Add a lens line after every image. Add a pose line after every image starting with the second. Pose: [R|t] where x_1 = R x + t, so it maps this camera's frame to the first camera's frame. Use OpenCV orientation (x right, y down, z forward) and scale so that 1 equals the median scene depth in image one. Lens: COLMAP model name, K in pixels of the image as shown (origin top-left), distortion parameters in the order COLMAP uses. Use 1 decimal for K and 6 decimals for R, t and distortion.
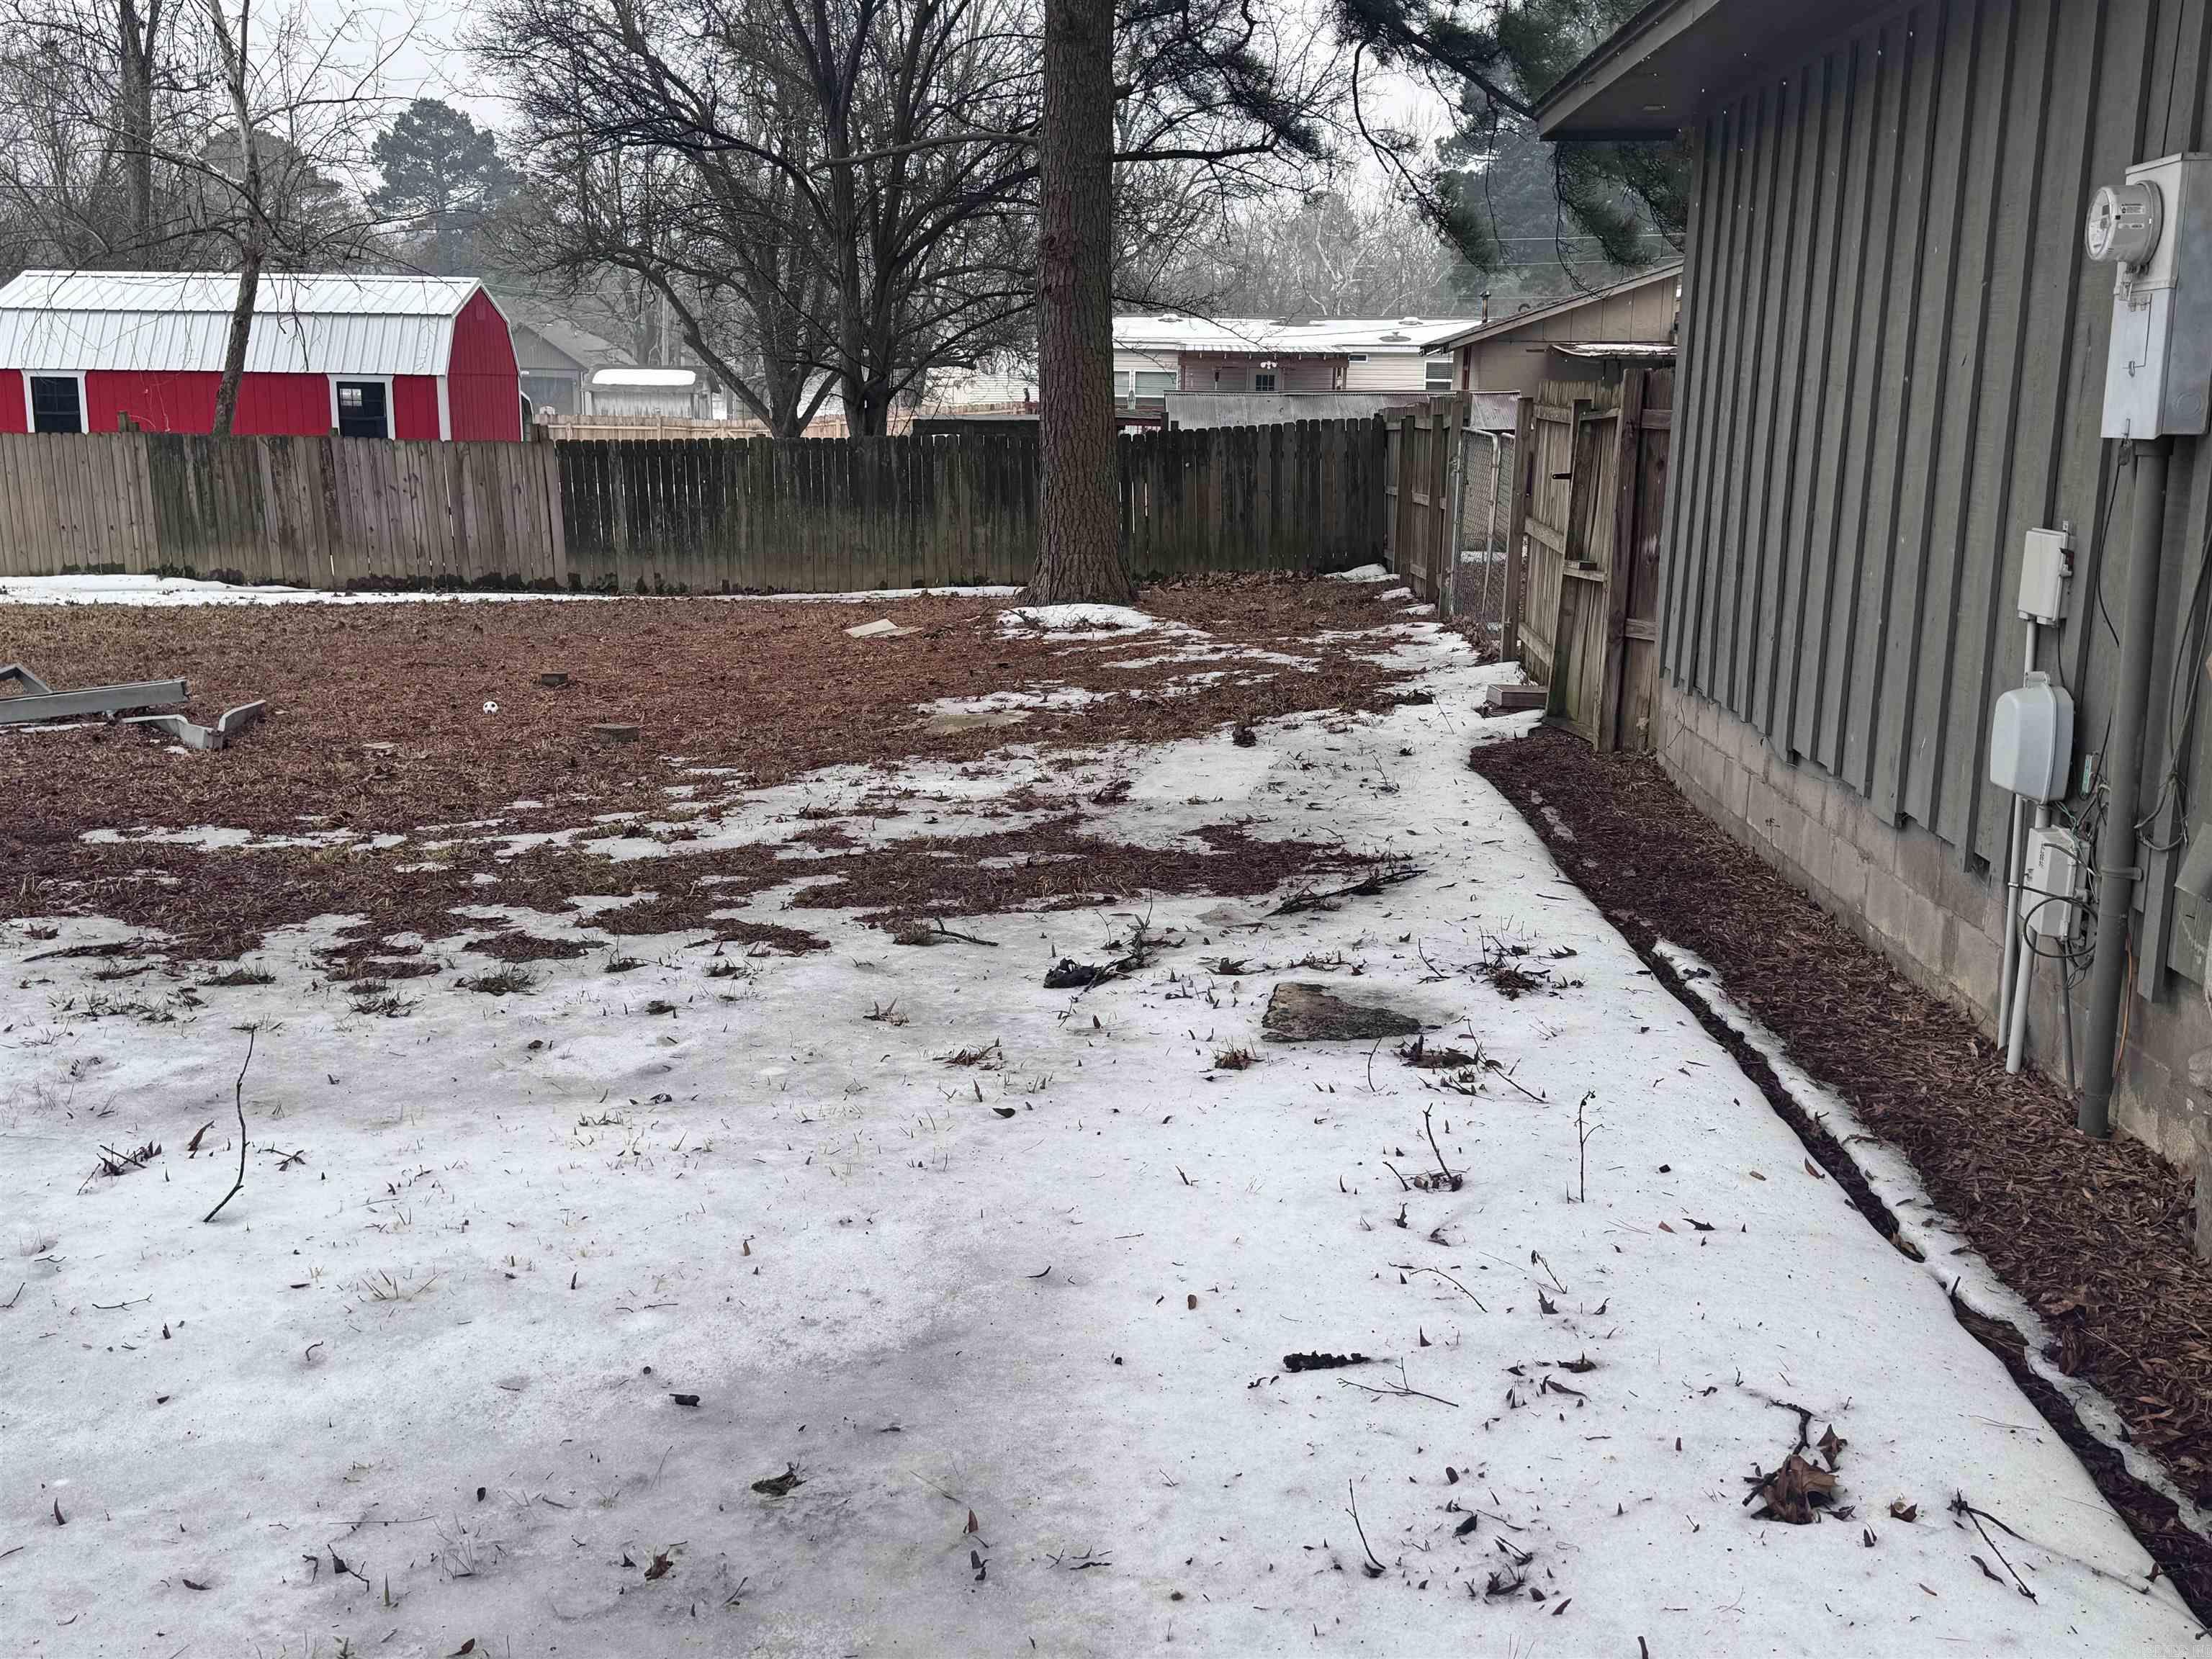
lens RADIAL K [[2154.8, 0, 1105.3], [0, 2154.8, 820.6], [0, 0, 1]] dist [0.188544, -0.400582]
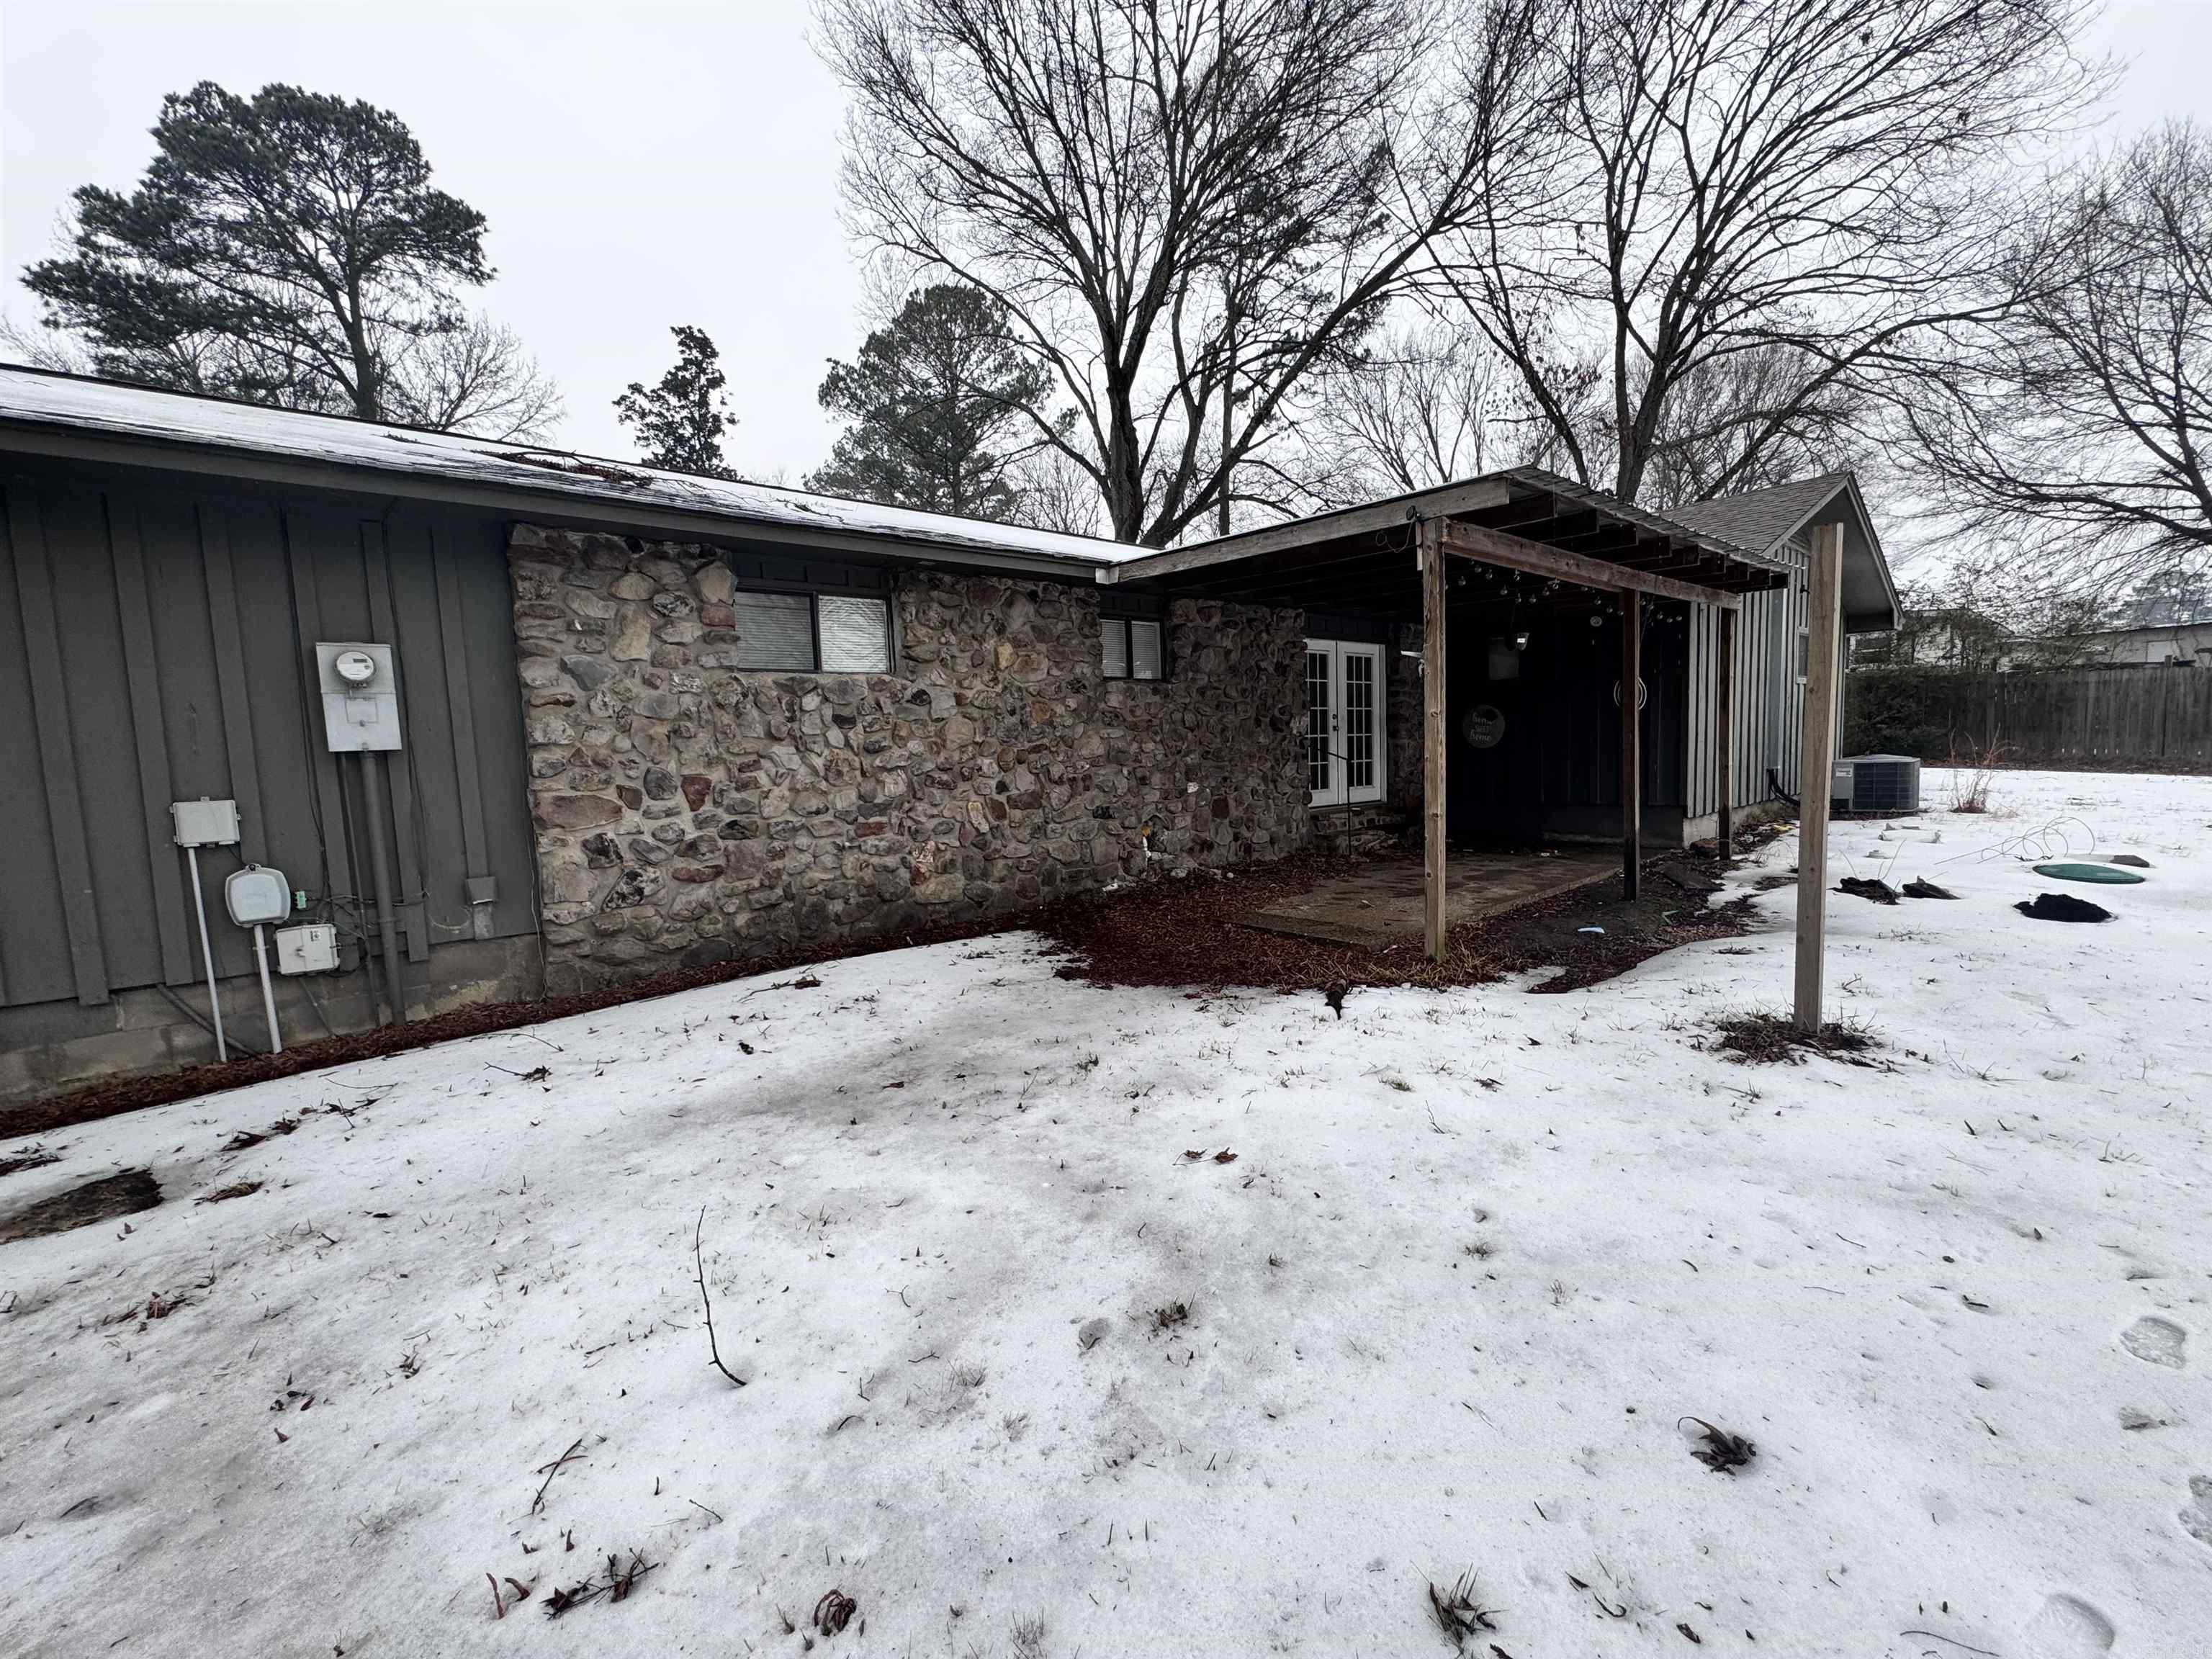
lens RADIAL K [[894.2, 0, 1106.0], [0, 894.2, 829.5], [0, 0, 1]] dist [-0.017473, -0.000031]
pose [[-0.677960, -0.054500, 0.733076, -0.341569], [0.170059, 0.958567, 0.228538, -0.069258], [-0.715158, 0.279606, -0.640602, 0.425102]]
